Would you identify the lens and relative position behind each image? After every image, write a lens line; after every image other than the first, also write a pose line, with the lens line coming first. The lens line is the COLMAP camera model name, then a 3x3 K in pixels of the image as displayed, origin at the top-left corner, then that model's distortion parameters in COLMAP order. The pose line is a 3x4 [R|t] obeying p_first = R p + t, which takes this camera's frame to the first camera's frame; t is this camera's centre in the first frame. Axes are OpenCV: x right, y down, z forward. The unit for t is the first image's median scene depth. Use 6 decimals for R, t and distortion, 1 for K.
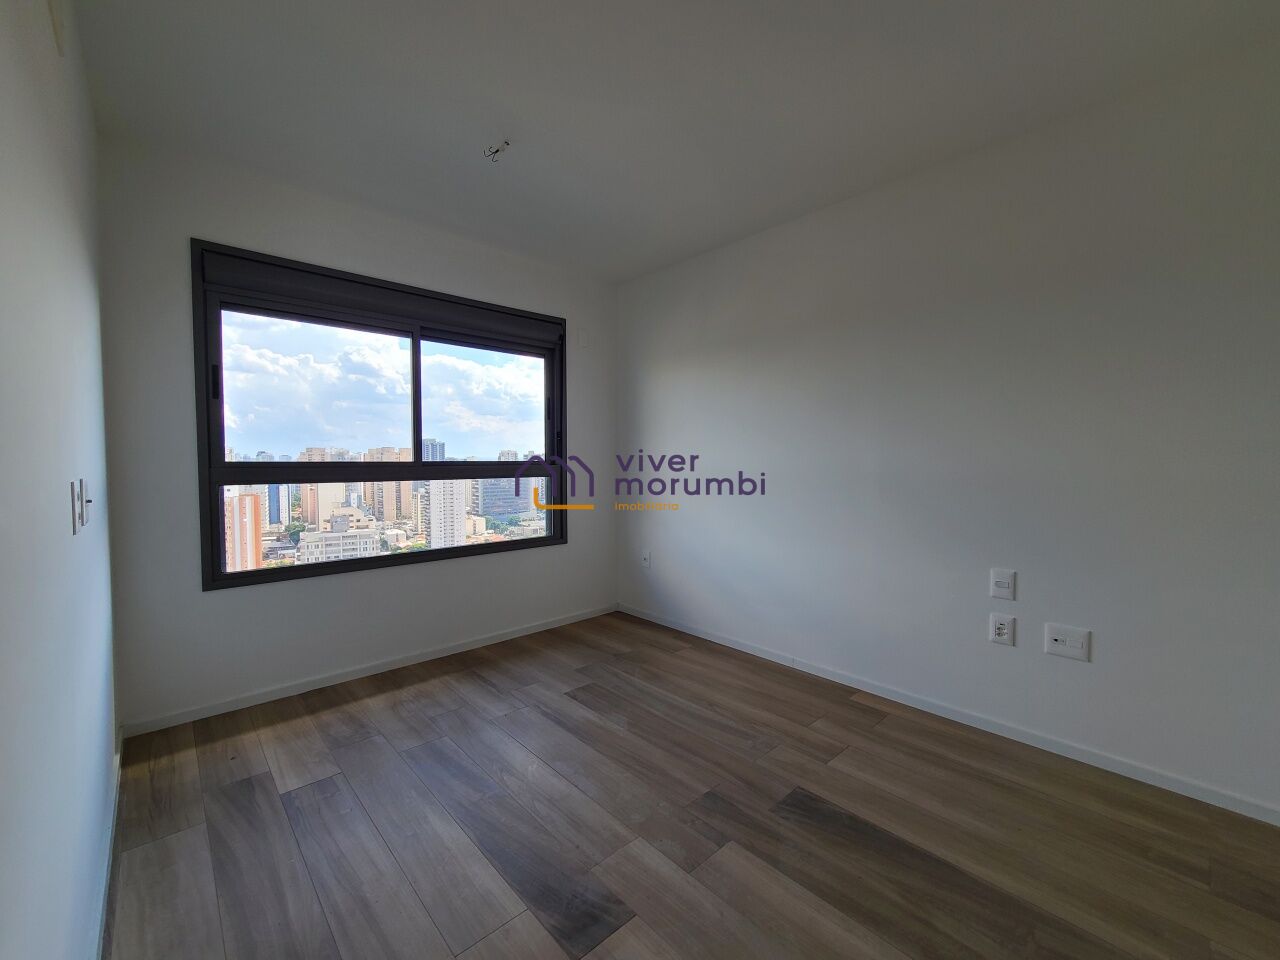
lens RADIAL K [[522.6, 0, 637.4], [0, 522.6, 476.2], [0, 0, 1]] dist [-0.000194, -0.000016]
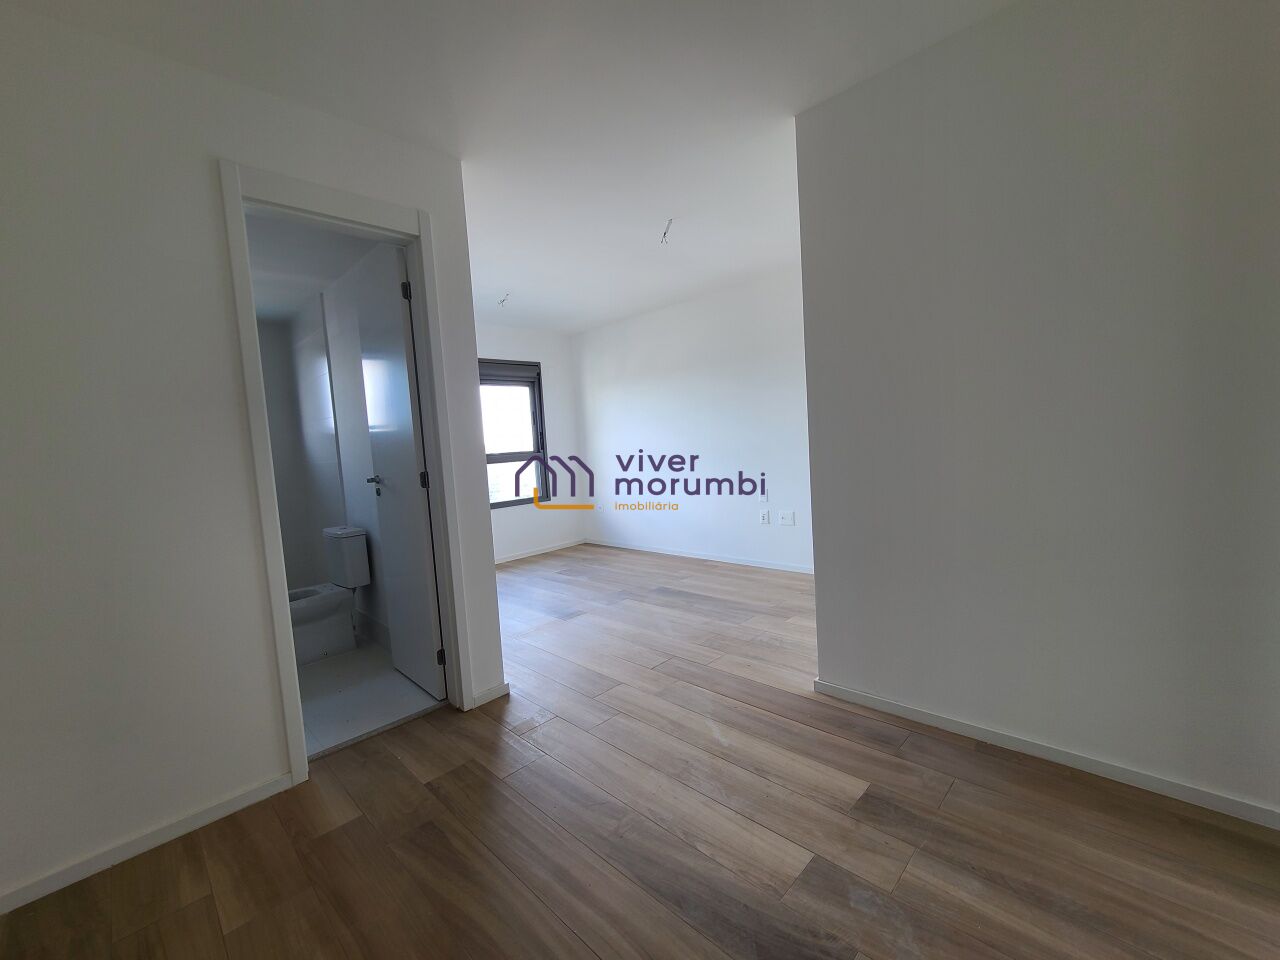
lens RADIAL K [[524.2, 0, 633.2], [0, 524.2, 481.1], [0, 0, 1]] dist [-0.002513, 0.000245]
pose [[0.997216, -0.067414, 0.031877, 0.108142], [0.066092, 0.996977, 0.040856, 0.028005], [-0.034535, -0.038635, 0.998656, -0.948611]]
